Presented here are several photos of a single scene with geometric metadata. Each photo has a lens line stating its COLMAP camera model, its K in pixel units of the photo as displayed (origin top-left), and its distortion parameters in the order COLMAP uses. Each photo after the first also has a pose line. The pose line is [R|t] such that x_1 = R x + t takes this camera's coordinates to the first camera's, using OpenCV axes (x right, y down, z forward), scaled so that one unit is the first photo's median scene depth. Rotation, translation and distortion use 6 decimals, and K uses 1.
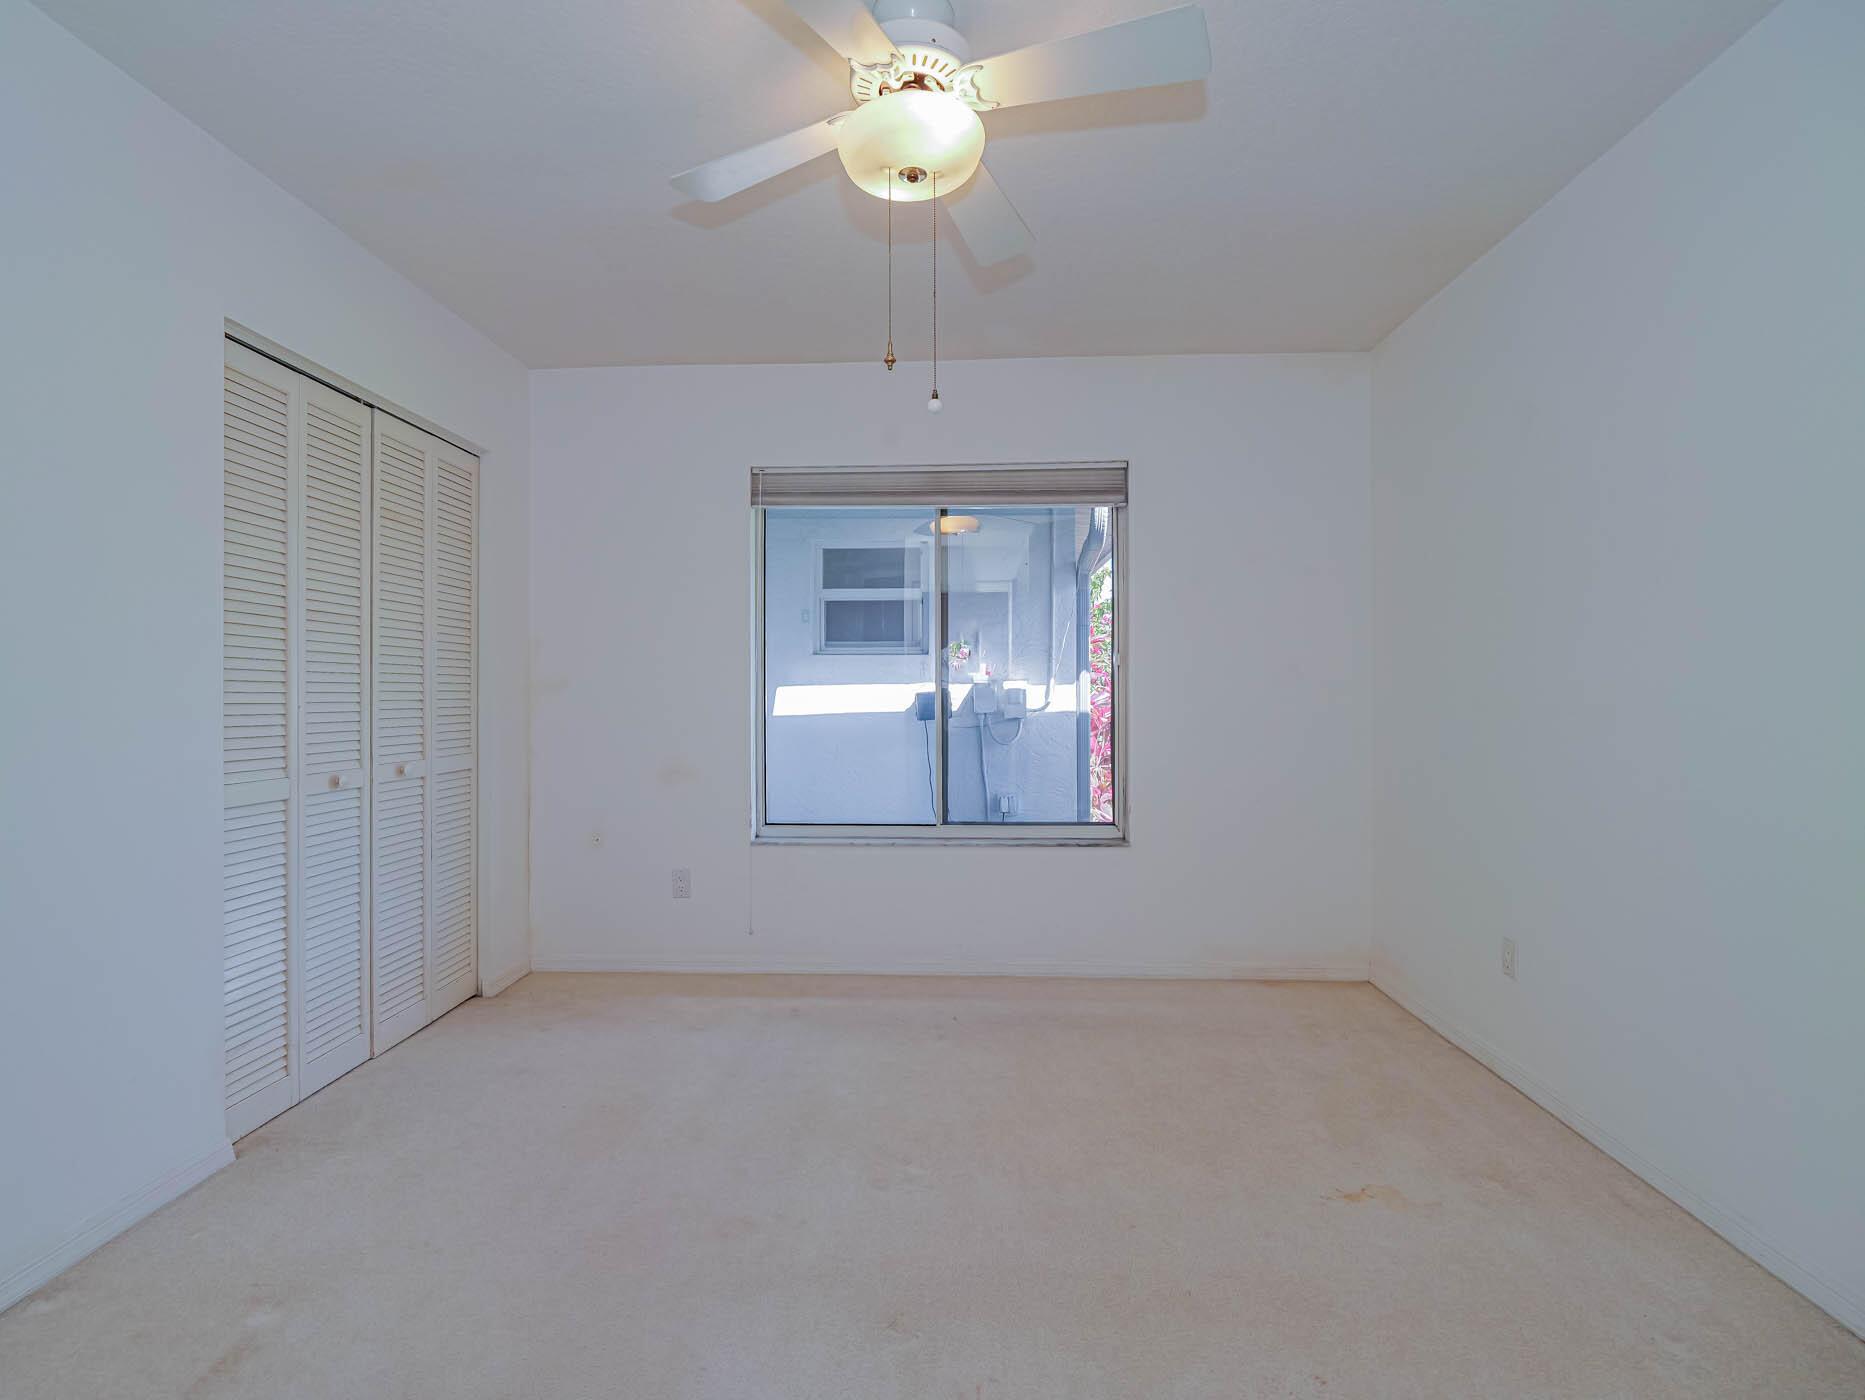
lens RADIAL K [[912.1, 0, 932.5], [0, 912.1, 700.0], [0, 0, 1]] dist [-0.012395, -0.001531]
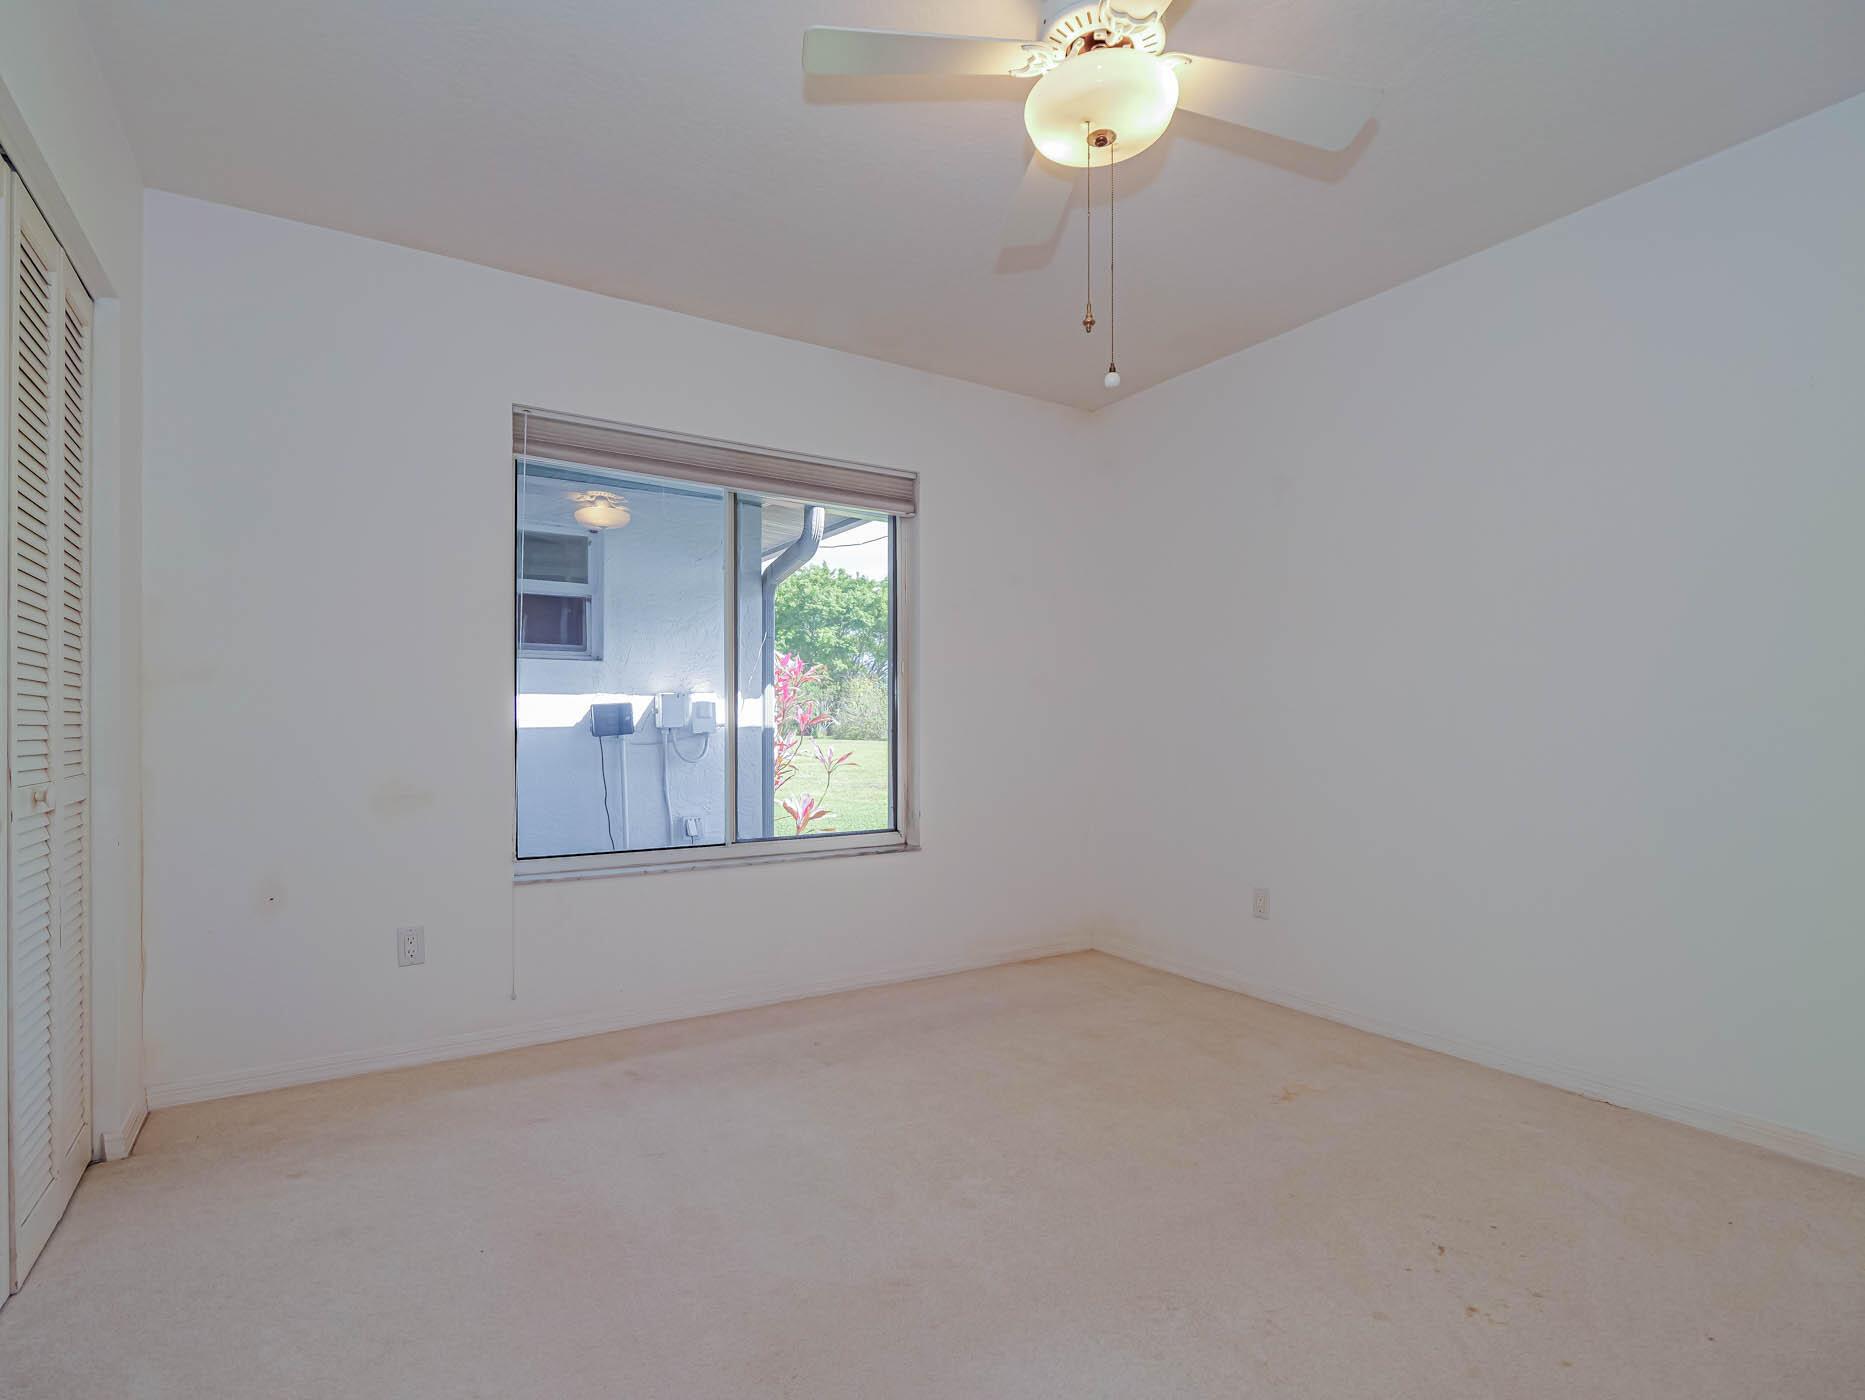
lens RADIAL K [[919.0, 0, 937.0], [0, 919.0, 745.8], [0, 0, 1]] dist [-0.000790, -0.010812]
pose [[0.819916, -0.011775, 0.572363, -0.349070], [0.003946, 0.999881, 0.014918, 0.027262], [-0.572471, -0.009973, 0.819864, 0.138713]]
